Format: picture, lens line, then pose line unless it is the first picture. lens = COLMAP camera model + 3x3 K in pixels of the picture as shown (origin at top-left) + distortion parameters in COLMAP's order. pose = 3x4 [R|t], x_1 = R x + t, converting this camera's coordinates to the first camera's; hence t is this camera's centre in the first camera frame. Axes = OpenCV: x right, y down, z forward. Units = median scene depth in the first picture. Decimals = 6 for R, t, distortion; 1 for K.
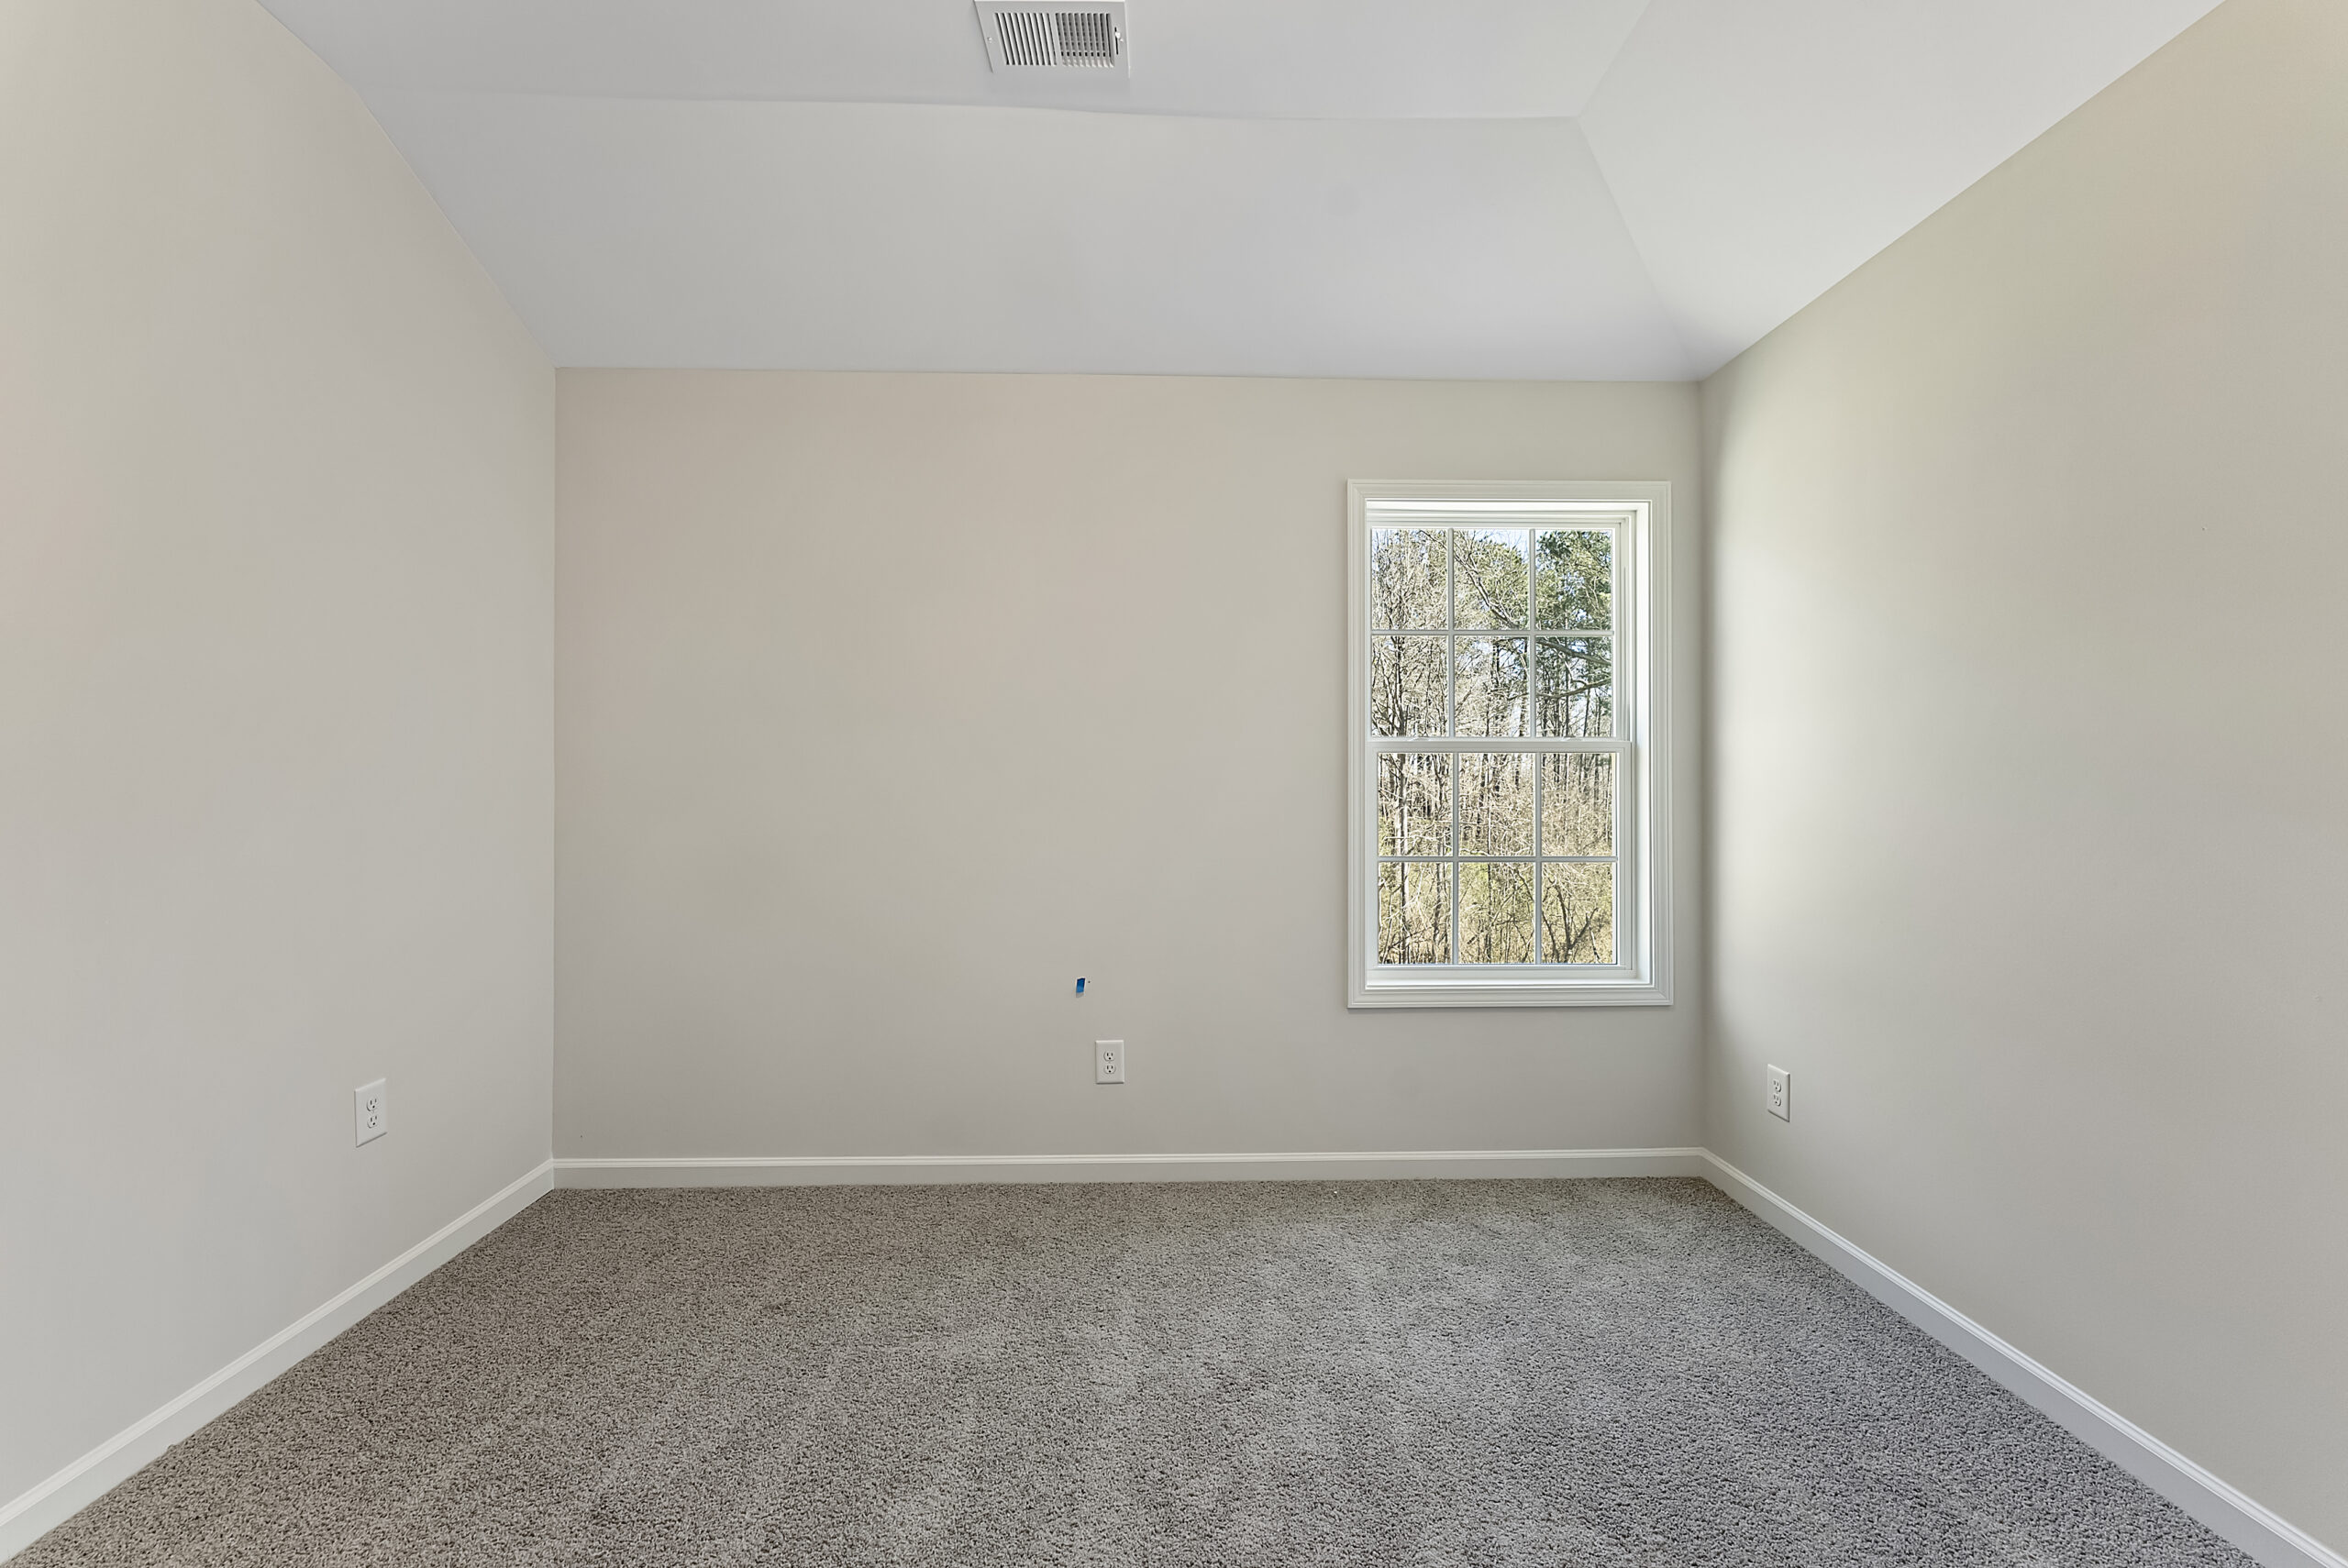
lens RADIAL K [[916.4, 0, 1181.1], [0, 916.4, 765.1], [0, 0, 1]] dist [0.000117, -0.000200]
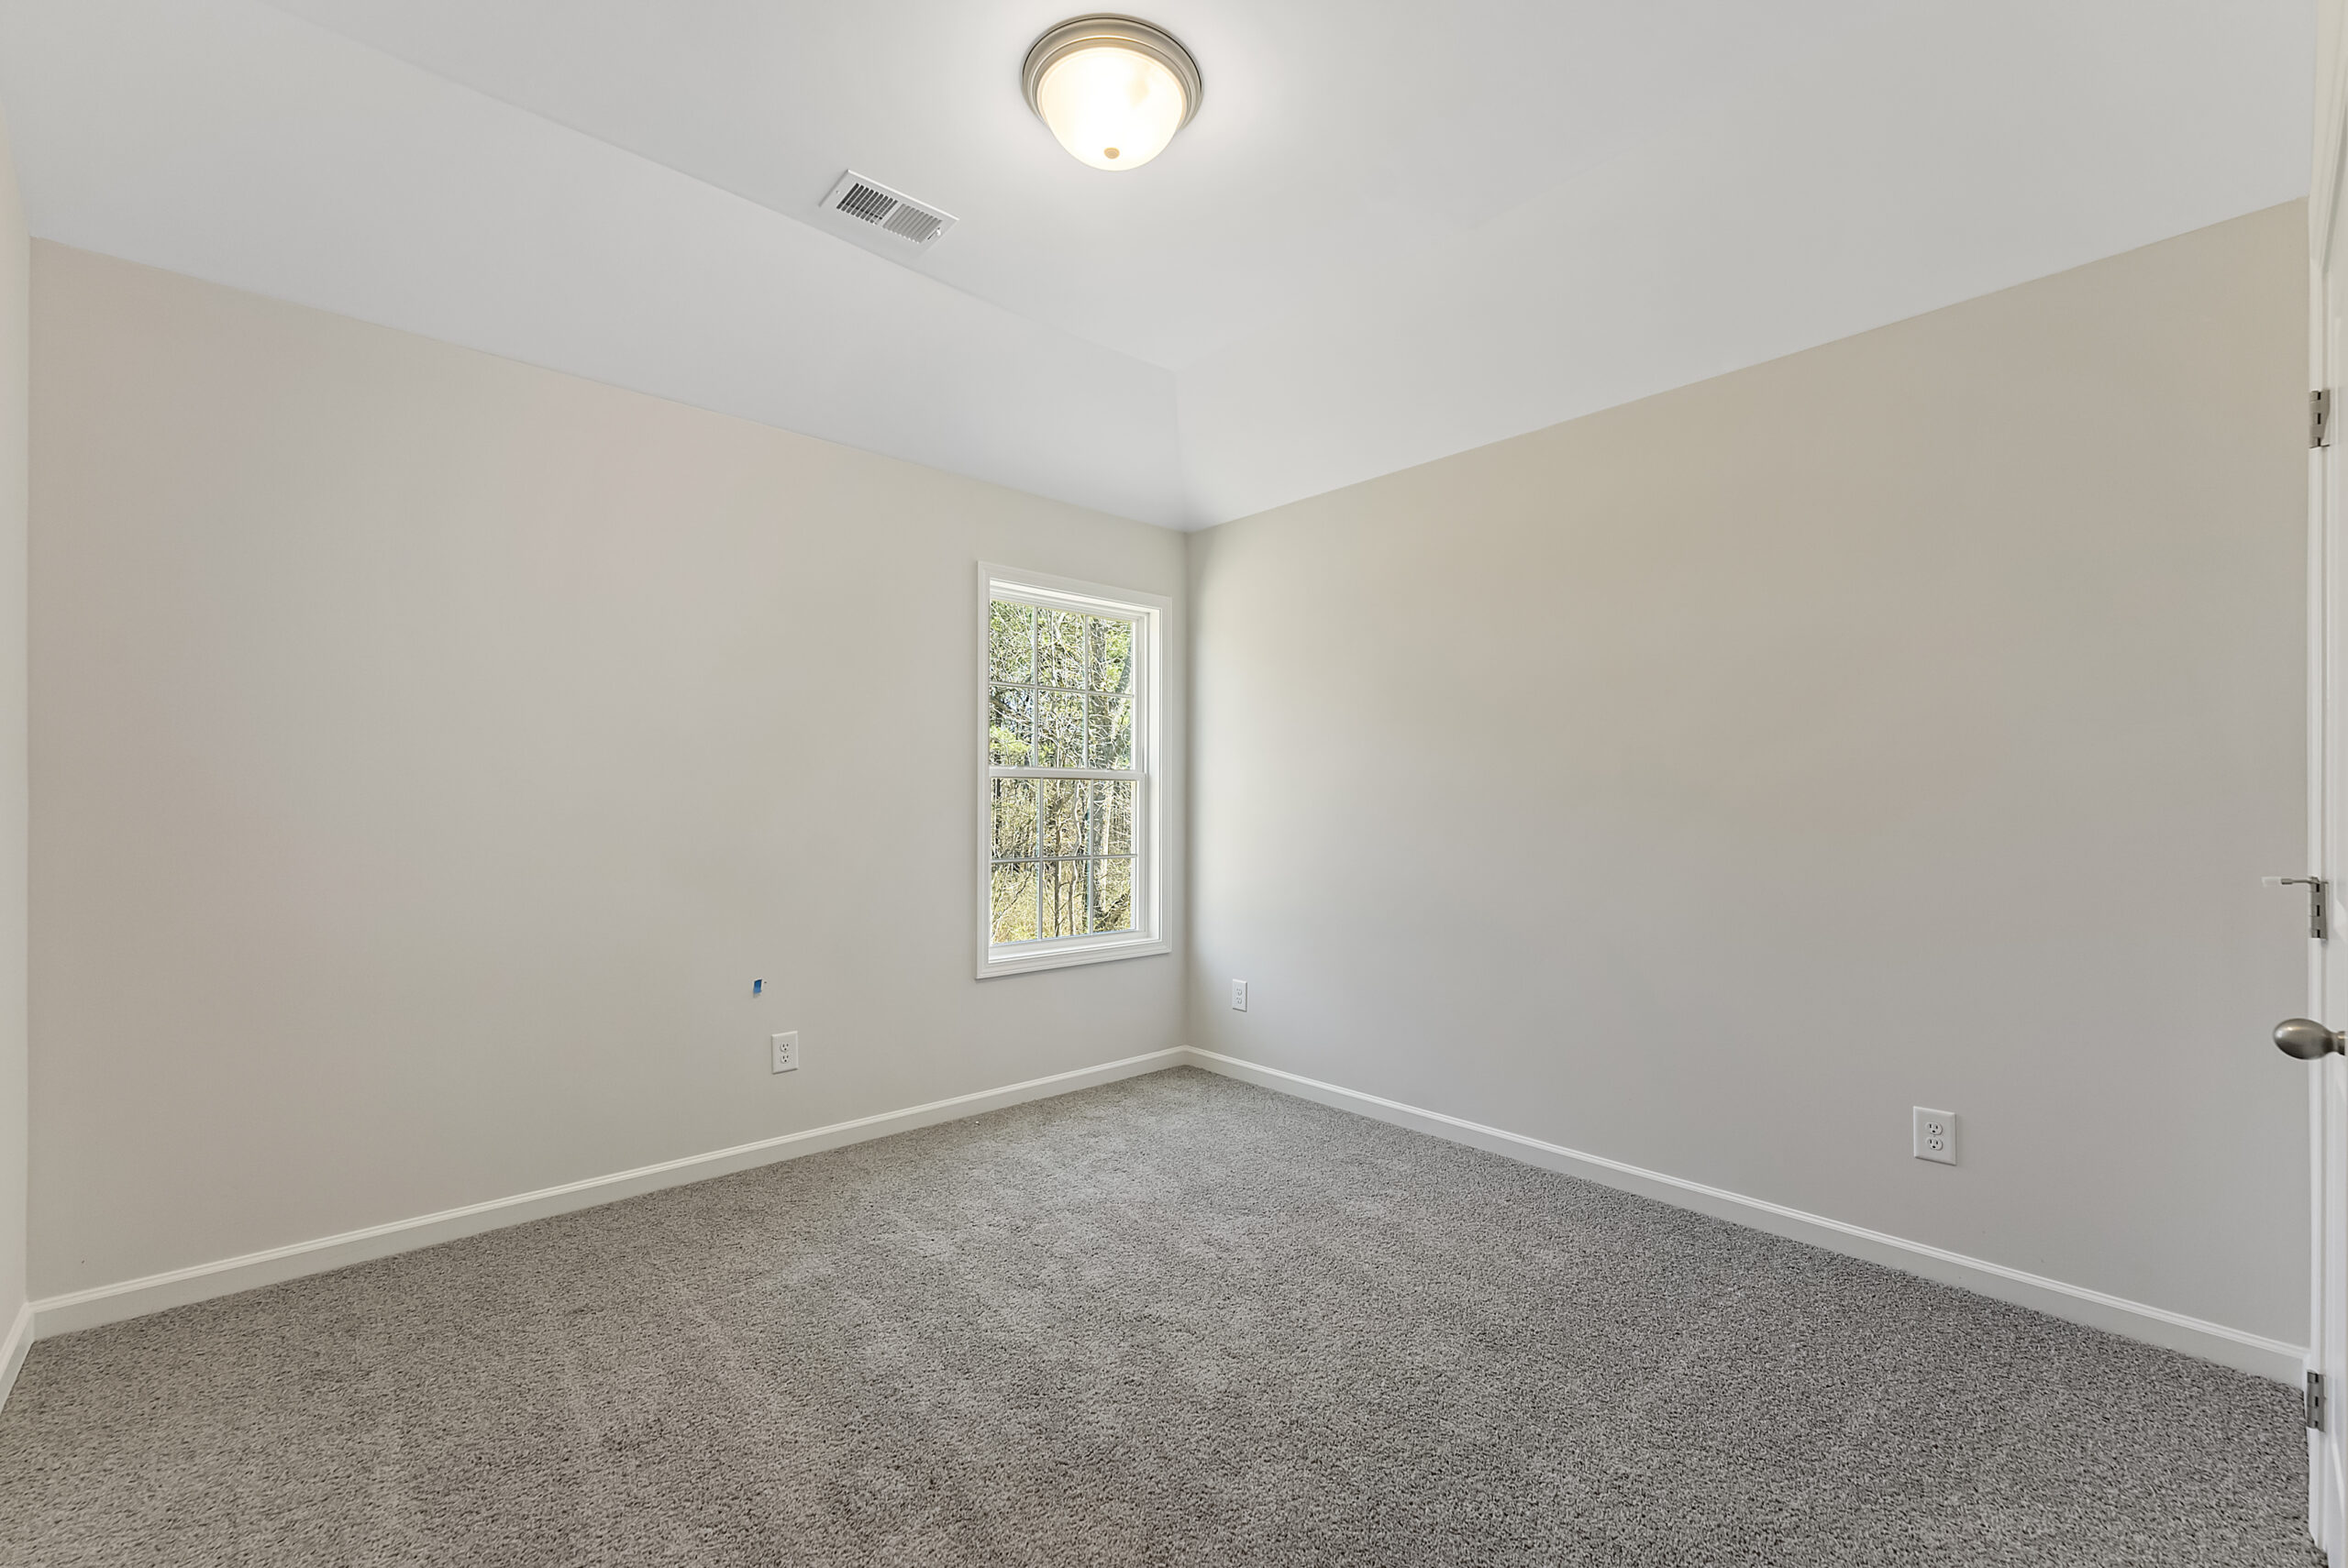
lens RADIAL K [[916.4, 0, 1181.1], [0, 916.4, 765.1], [0, 0, 1]] dist [0.000117, -0.000200]
pose [[0.769237, 0.029908, 0.638263, -0.438901], [-0.018190, 0.999524, -0.024912, -0.003663], [-0.638704, 0.007553, 0.769415, -0.163751]]
